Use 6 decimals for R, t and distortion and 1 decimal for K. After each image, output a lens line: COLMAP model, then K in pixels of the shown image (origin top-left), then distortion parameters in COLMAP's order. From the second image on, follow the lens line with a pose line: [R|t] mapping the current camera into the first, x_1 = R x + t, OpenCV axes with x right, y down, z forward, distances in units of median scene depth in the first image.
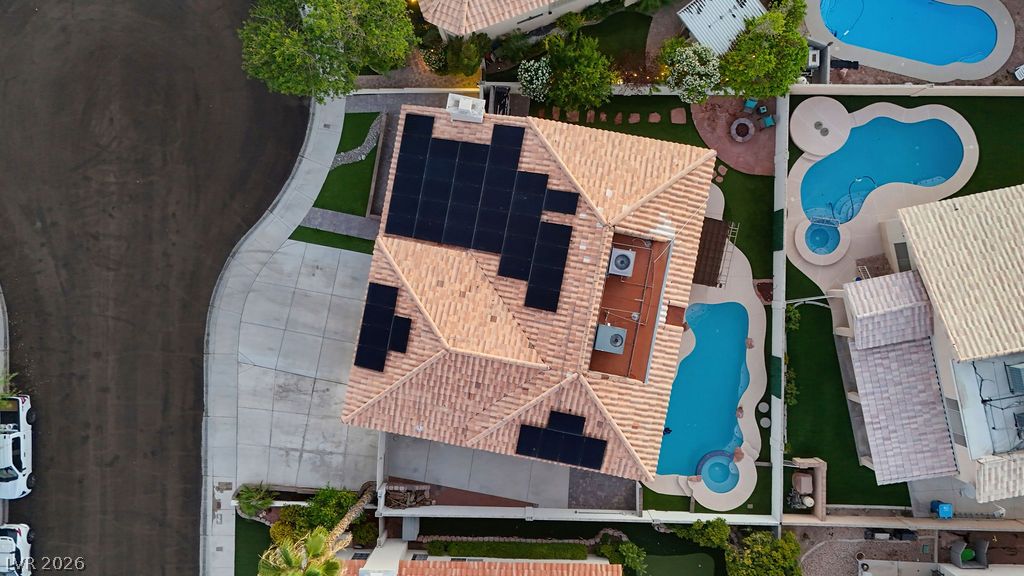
lens RADIAL K [[761.7, 0, 512.0], [0, 761.7, 288.0], [0, 0, 1]] dist [0.030199, -0.000907]
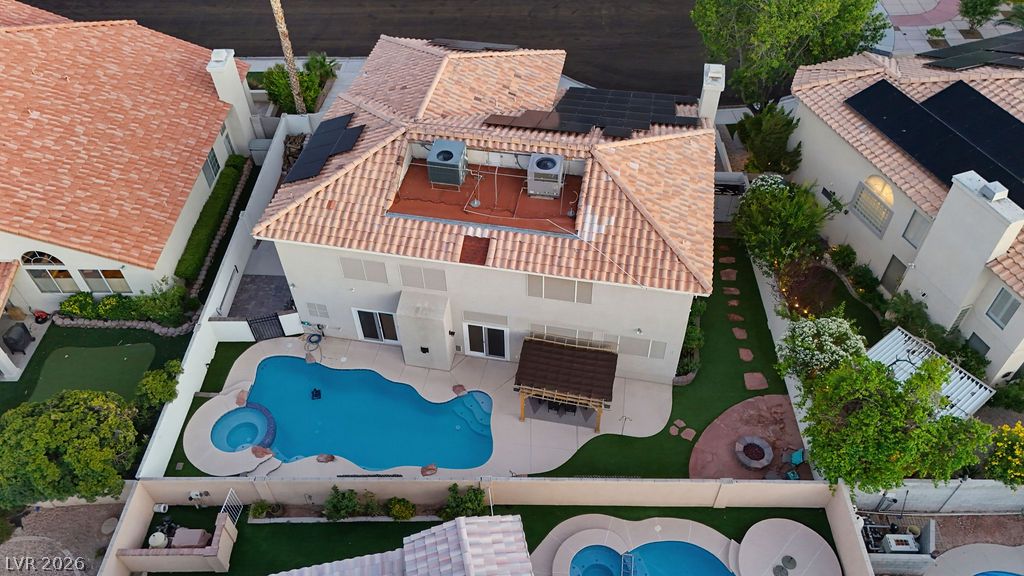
lens RADIAL K [[761.7, 0, 512.0], [0, 761.7, 288.0], [0, 0, 1]] dist [0.030199, -0.000907]
pose [[0.000618, 0.773952, -0.633244, 0.707419], [-0.999985, 0.003974, 0.003882, -0.001948], [0.005521, 0.633232, 0.773942, 0.463546]]
